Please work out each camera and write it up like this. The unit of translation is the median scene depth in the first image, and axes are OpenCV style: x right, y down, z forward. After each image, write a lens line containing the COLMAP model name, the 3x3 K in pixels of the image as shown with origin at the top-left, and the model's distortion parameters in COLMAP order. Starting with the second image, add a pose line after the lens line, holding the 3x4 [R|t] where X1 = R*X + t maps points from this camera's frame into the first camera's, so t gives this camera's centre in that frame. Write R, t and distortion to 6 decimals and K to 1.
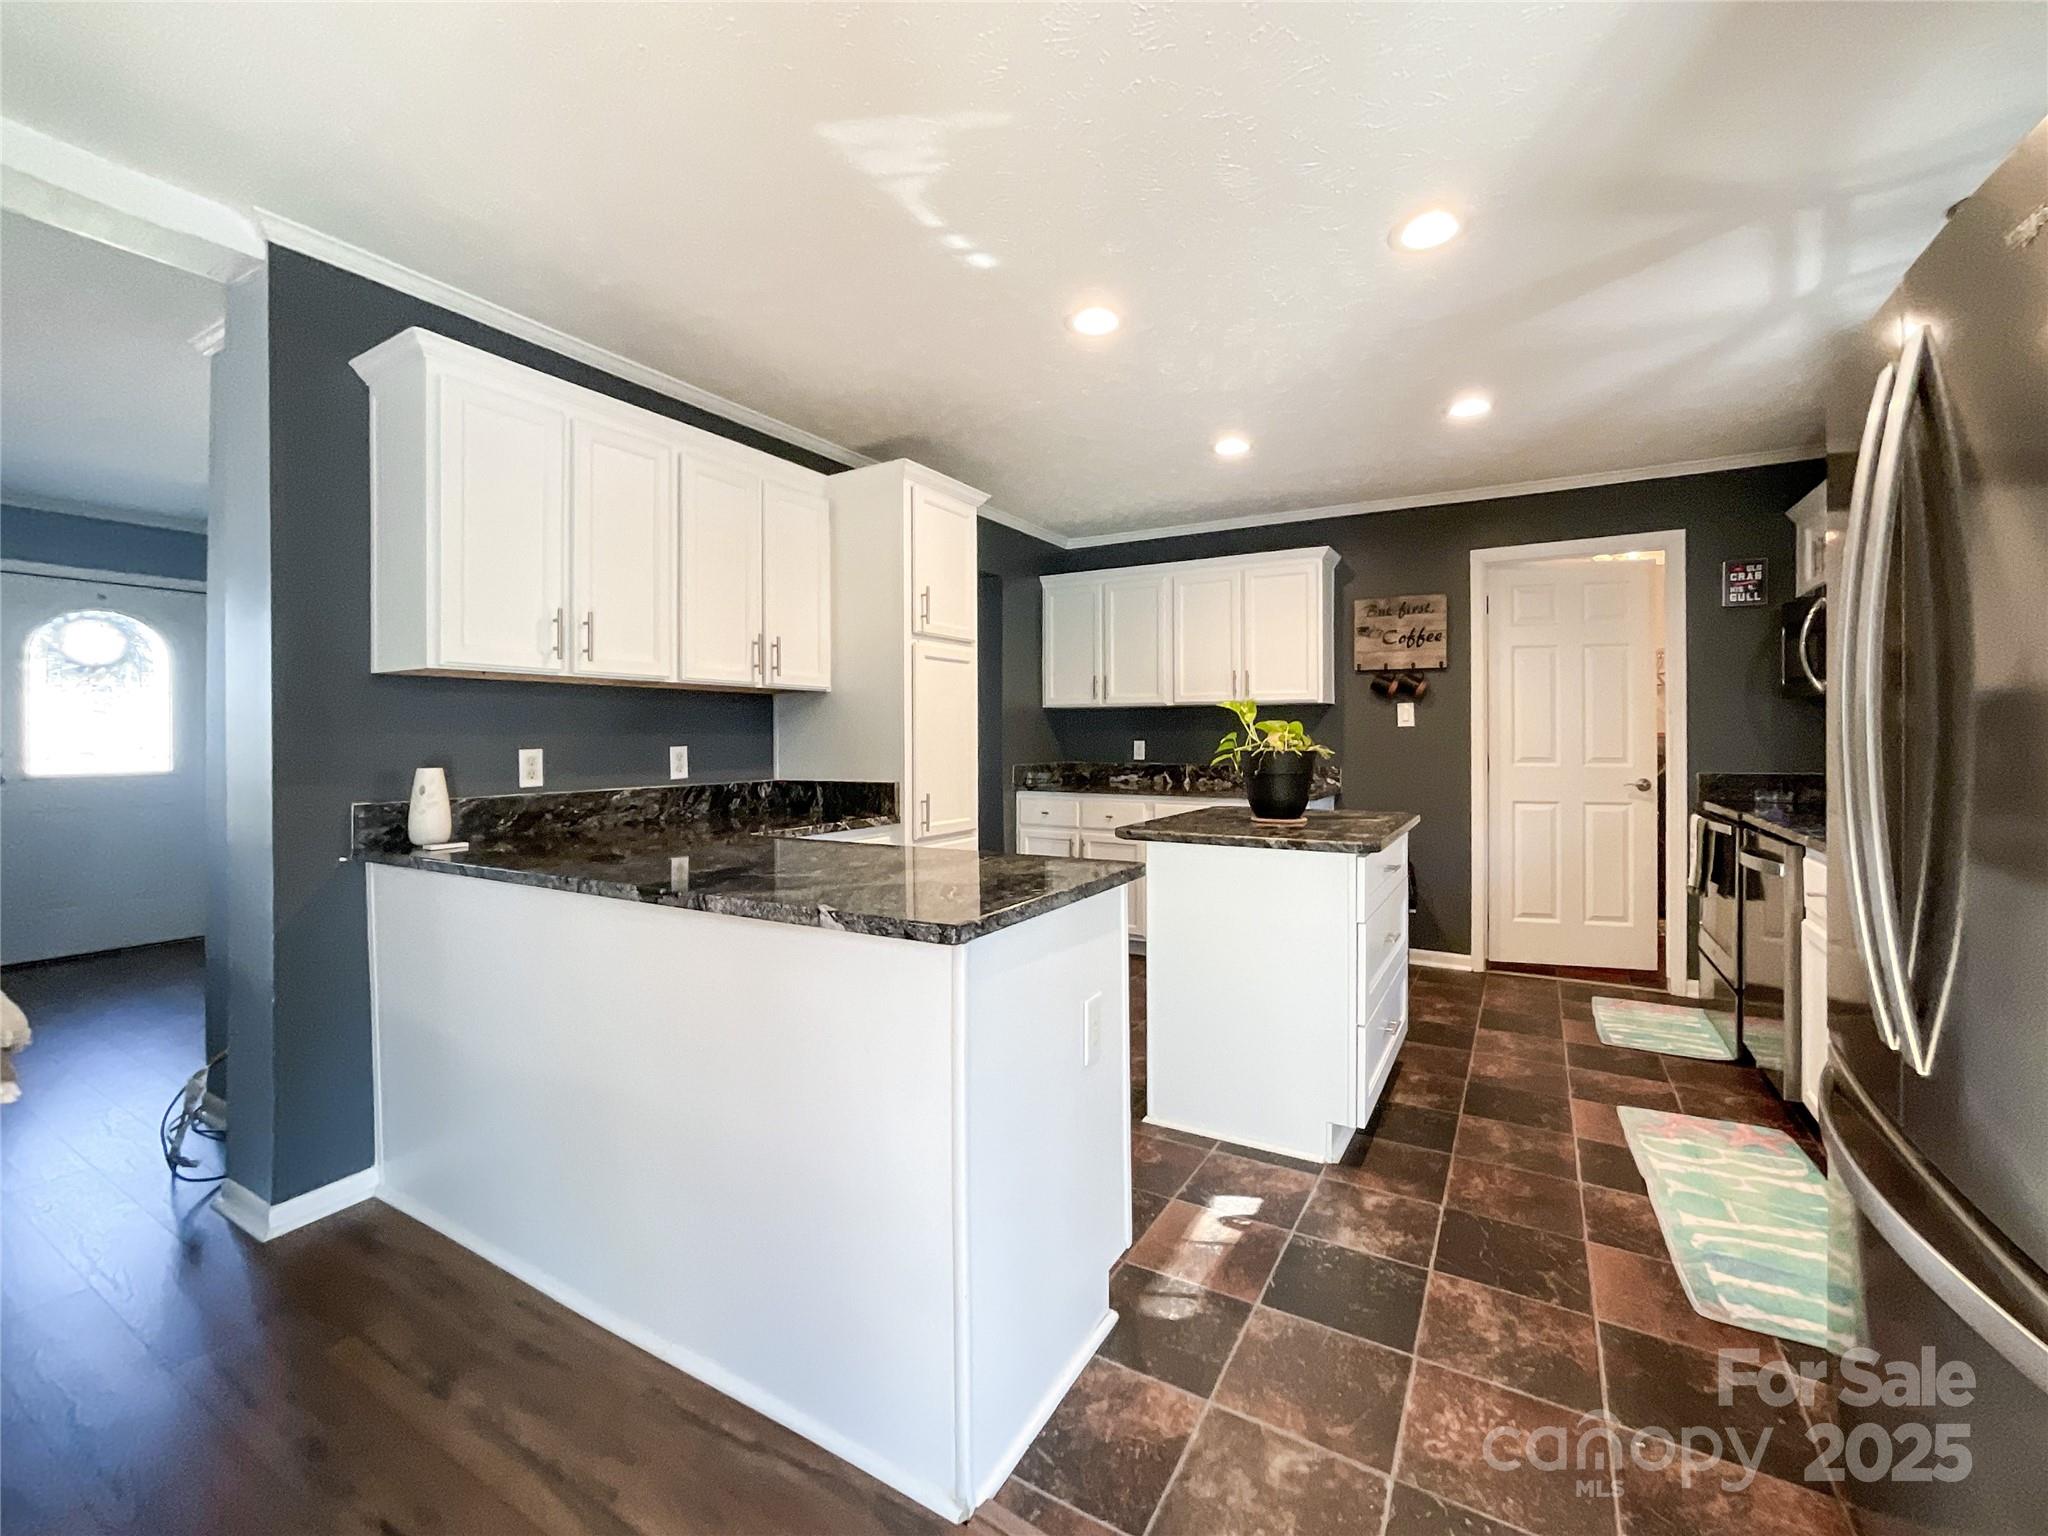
lens RADIAL K [[858.7, 0, 1041.1], [0, 858.7, 731.5], [0, 0, 1]] dist [-0.022649, 0.007311]
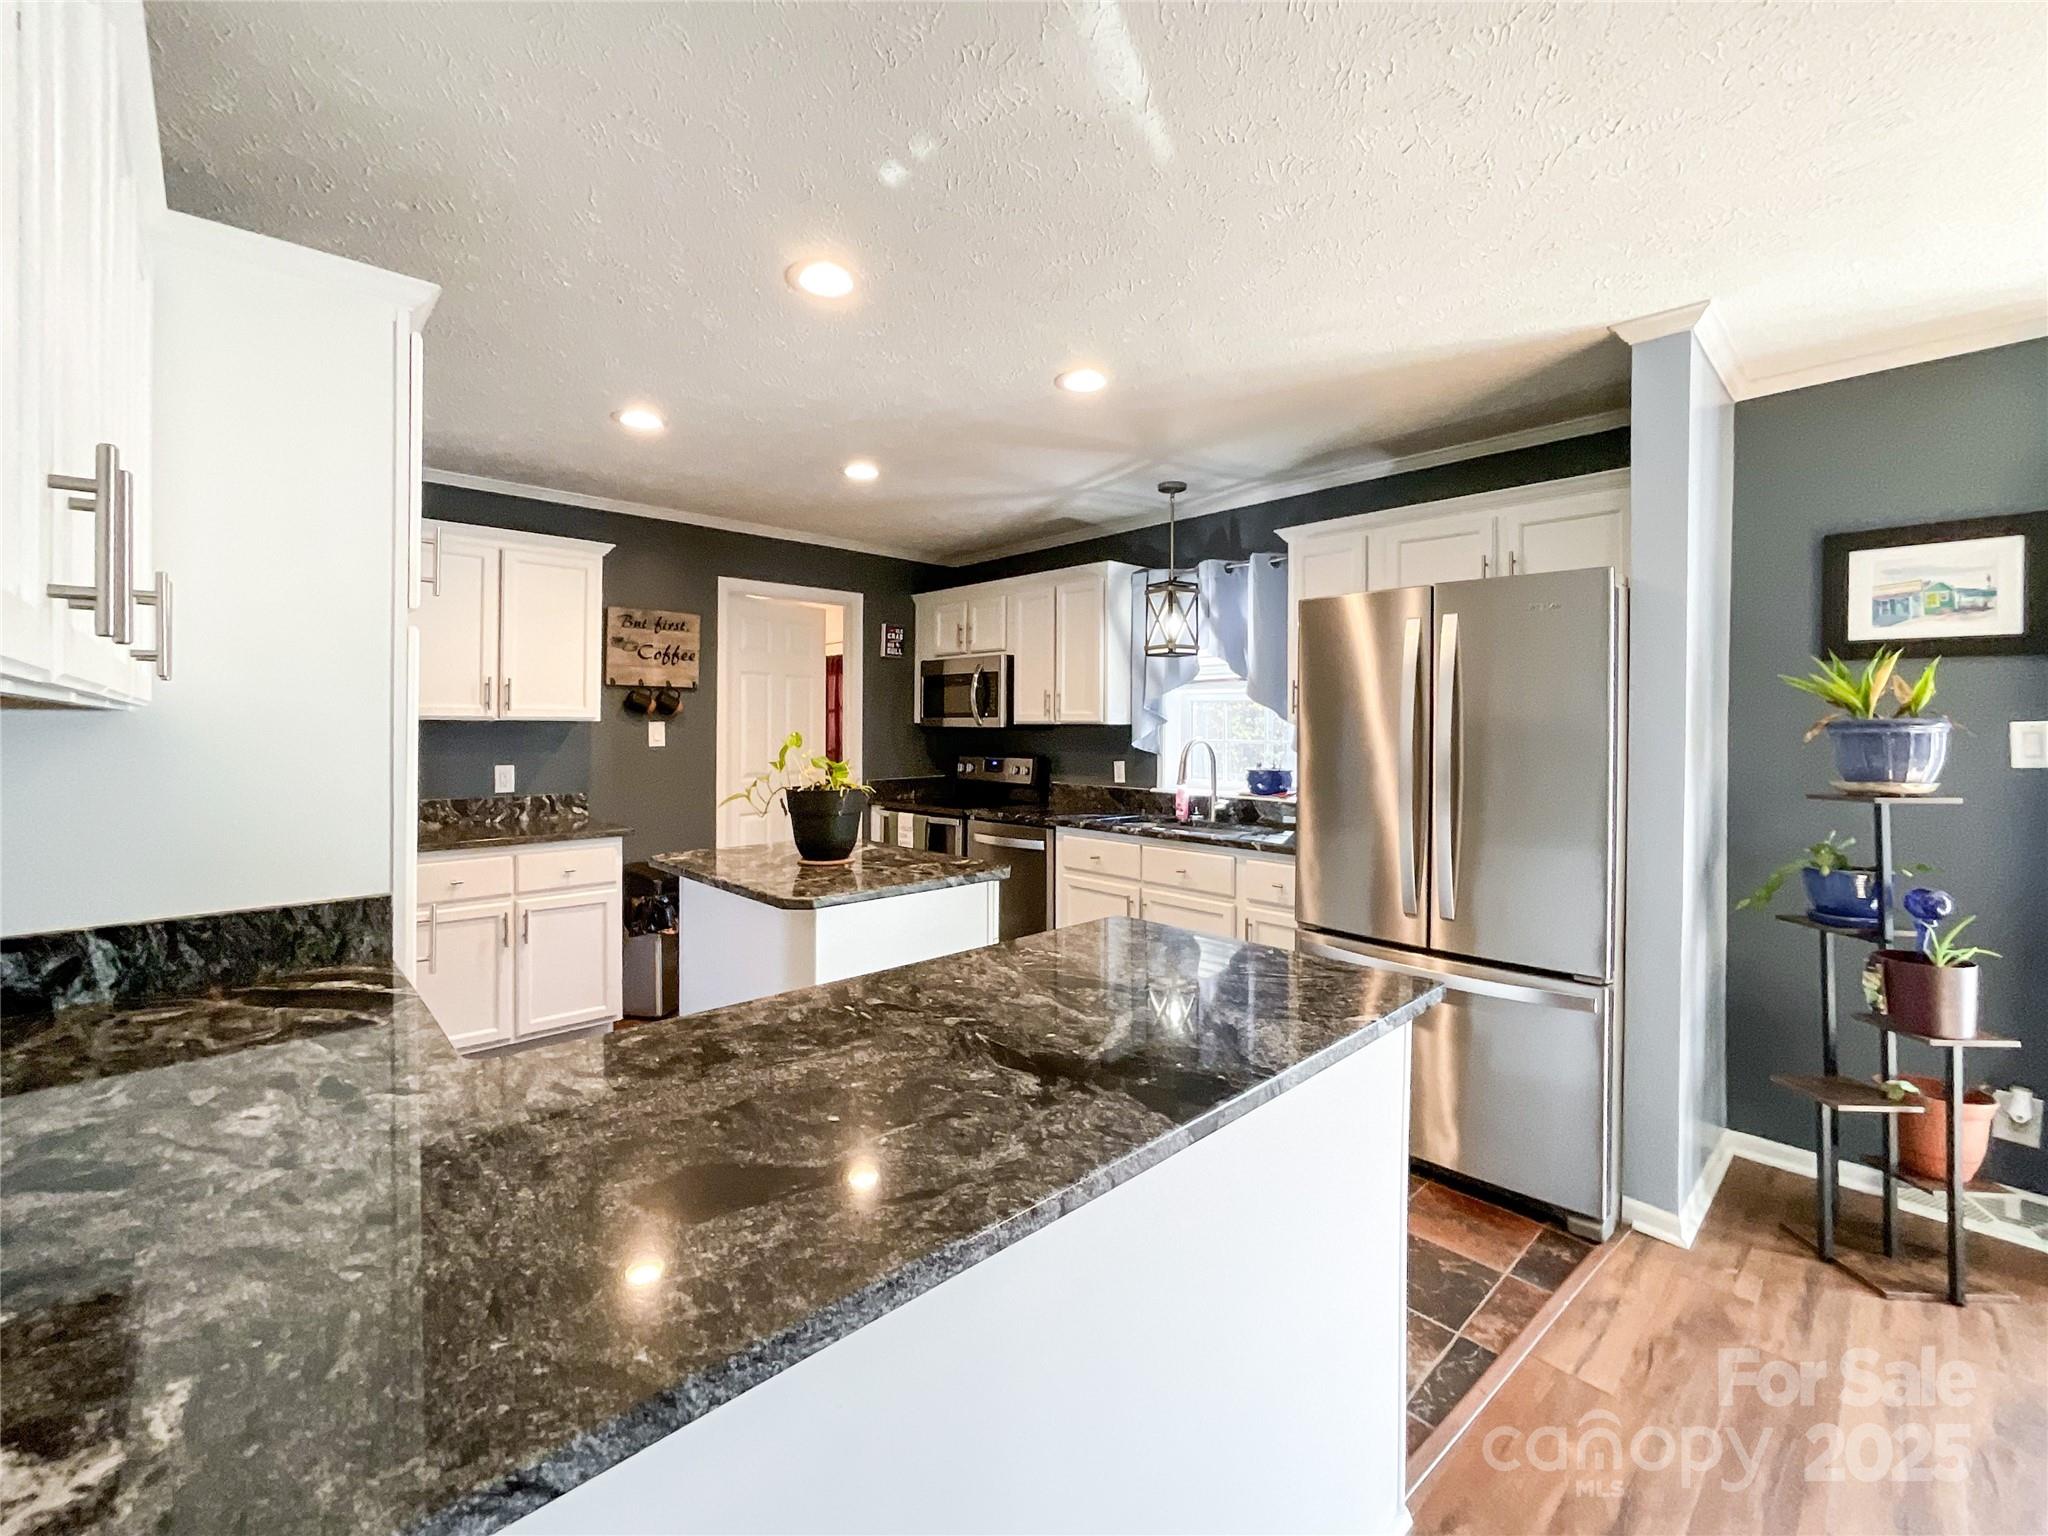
lens RADIAL K [[858.7, 0, 1024.2], [0, 858.7, 729.7], [0, 0, 1]] dist [-0.022649, 0.007311]
pose [[0.287216, 0.000506, 0.957866, -0.443970], [-0.008469, 0.999962, 0.002011, -0.035714], [-0.957828, -0.008690, 0.287210, 0.394524]]
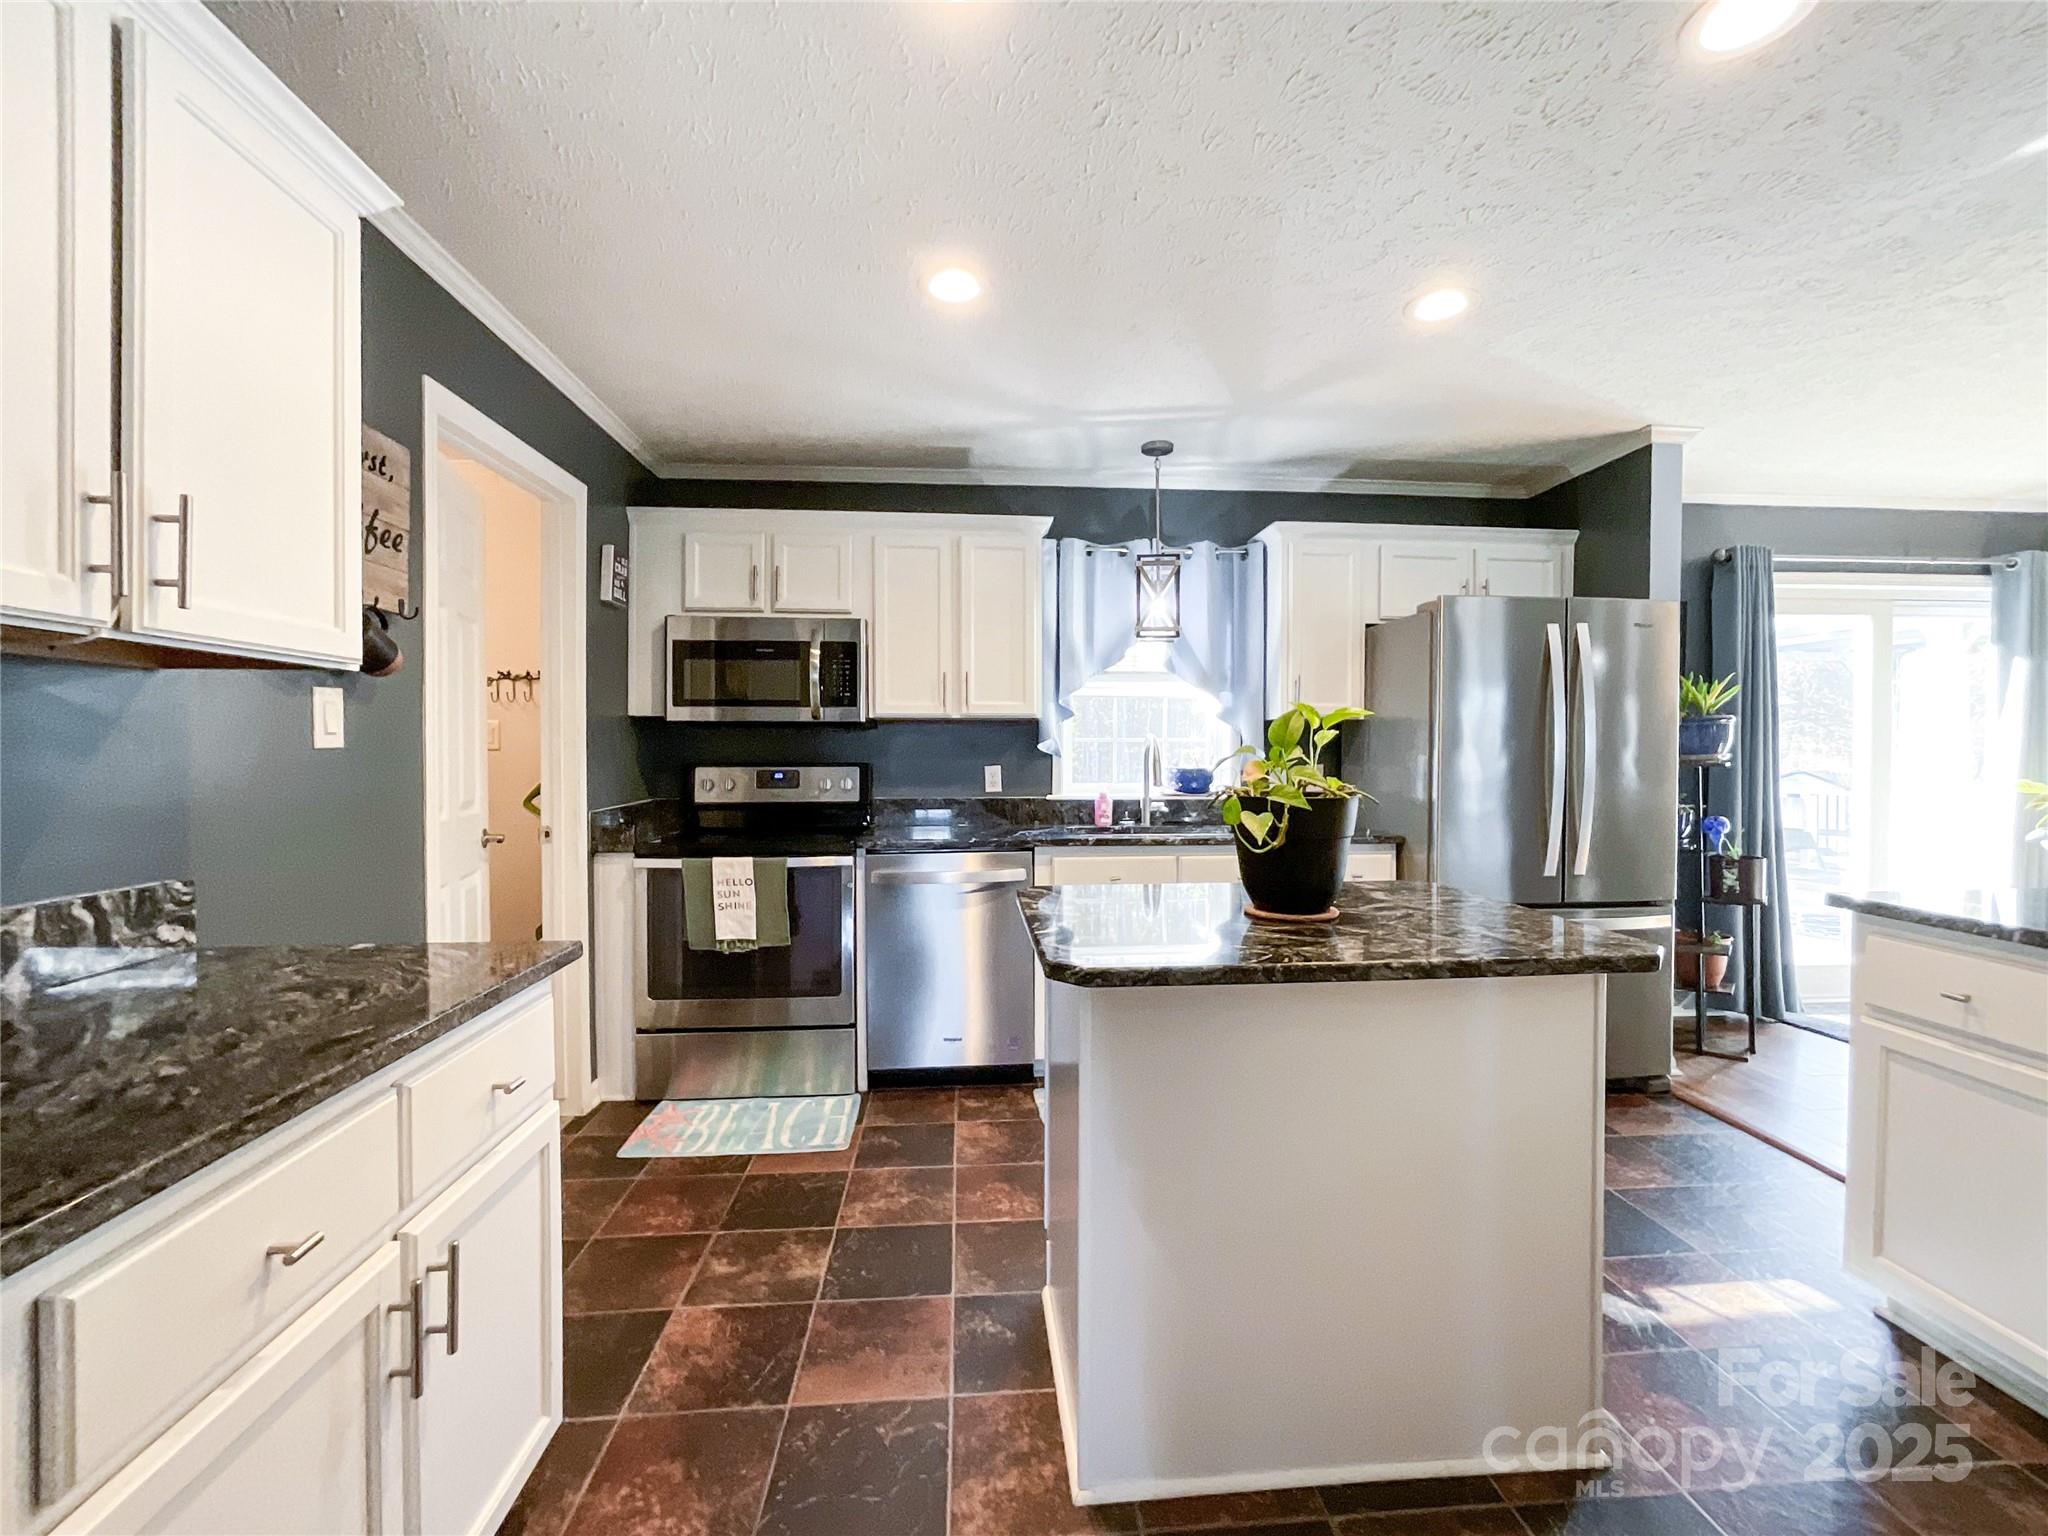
lens RADIAL K [[858.7, 0, 1032.9], [0, 858.7, 754.7], [0, 0, 1]] dist [-0.022649, 0.007311]
pose [[-0.571030, -0.001142, 0.820928, -0.082928], [-0.000050, 0.999999, 0.001357, -0.004007], [-0.820929, 0.000734, -0.571030, 1.139733]]
